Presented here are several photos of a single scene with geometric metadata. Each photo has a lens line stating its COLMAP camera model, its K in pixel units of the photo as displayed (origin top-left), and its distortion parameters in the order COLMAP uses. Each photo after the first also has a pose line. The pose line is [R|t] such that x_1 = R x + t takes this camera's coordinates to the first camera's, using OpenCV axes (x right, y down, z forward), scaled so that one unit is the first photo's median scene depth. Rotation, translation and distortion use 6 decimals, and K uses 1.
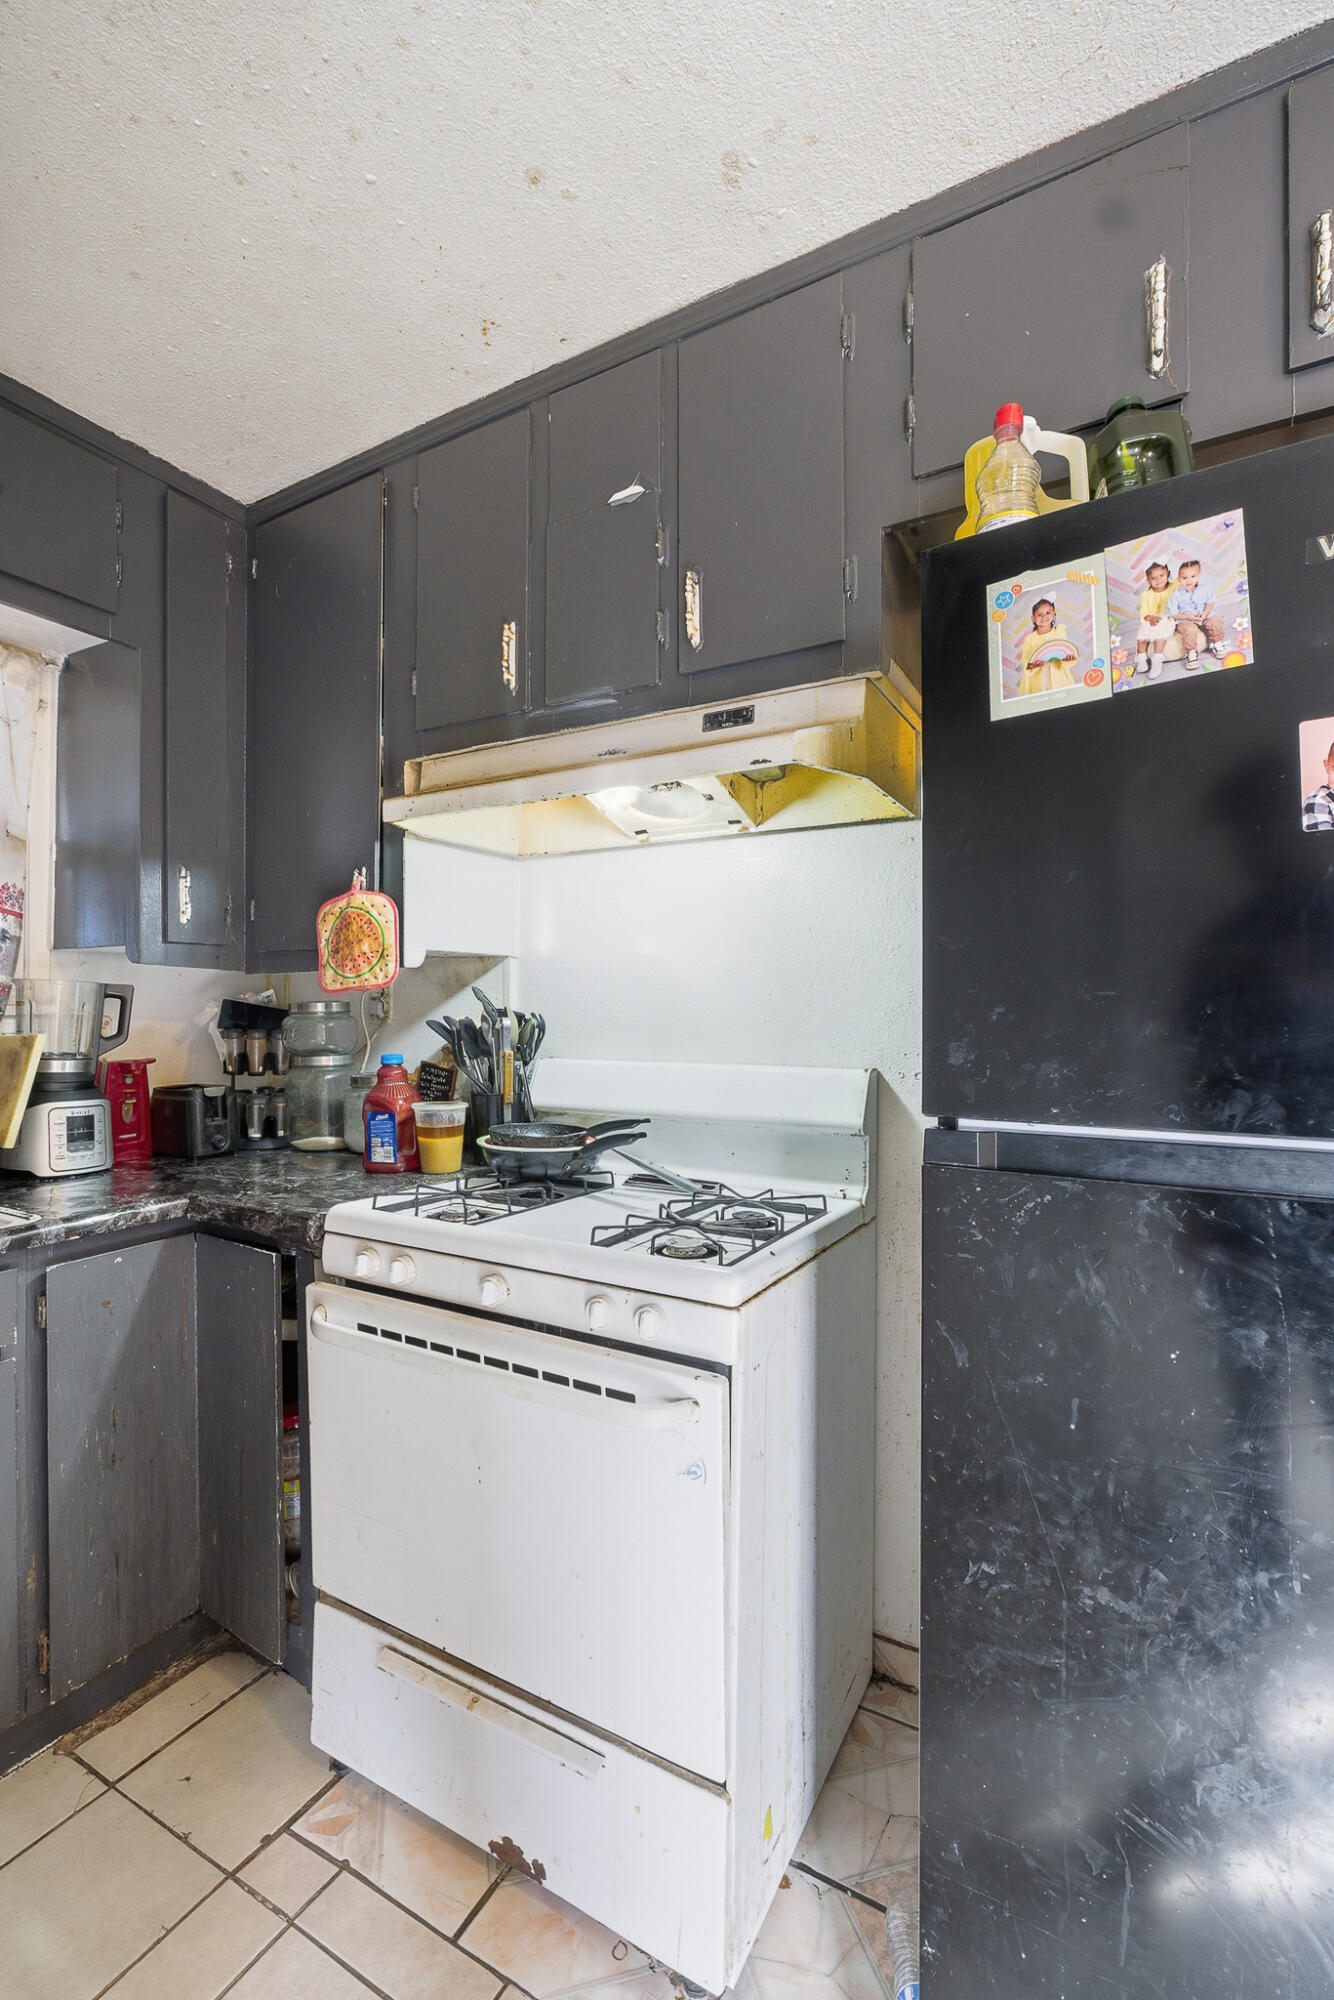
lens RADIAL K [[890.0, 0, 668.3], [0, 890.0, 1011.3], [0, 0, 1]] dist [-0.005666, 0.000712]
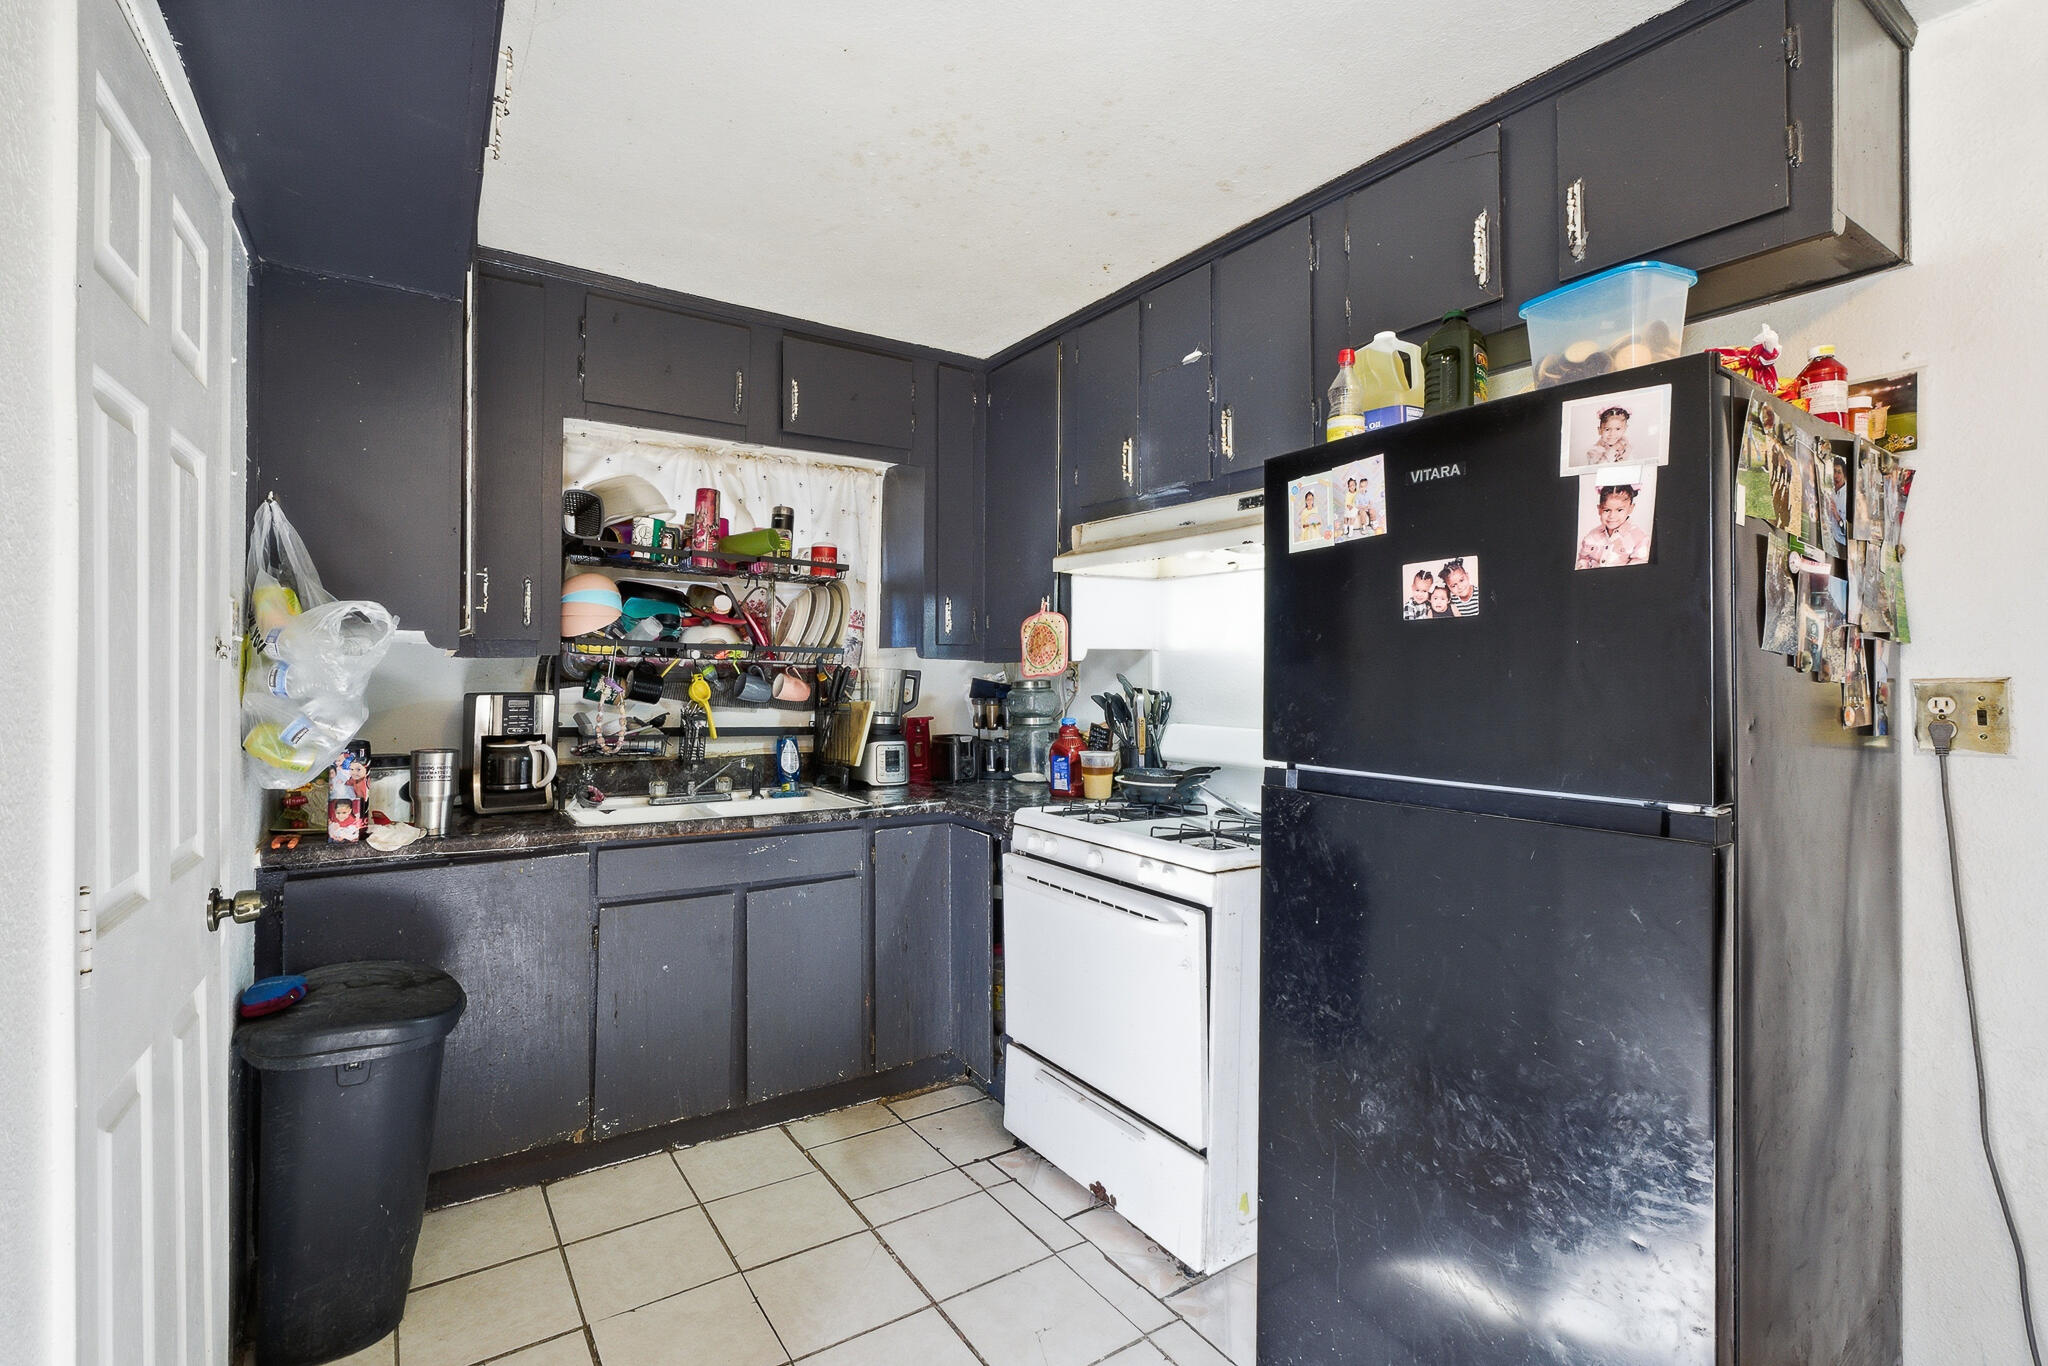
lens RADIAL K [[911.4, 0, 1021.5], [0, 911.4, 675.4], [0, 0, 1]] dist [-0.005666, 0.000712]
pose [[0.899799, 0.005812, -0.436265, 0.310834], [-0.004875, 0.999983, 0.003268, -0.030457], [0.436277, -0.000814, 0.899812, -0.446930]]
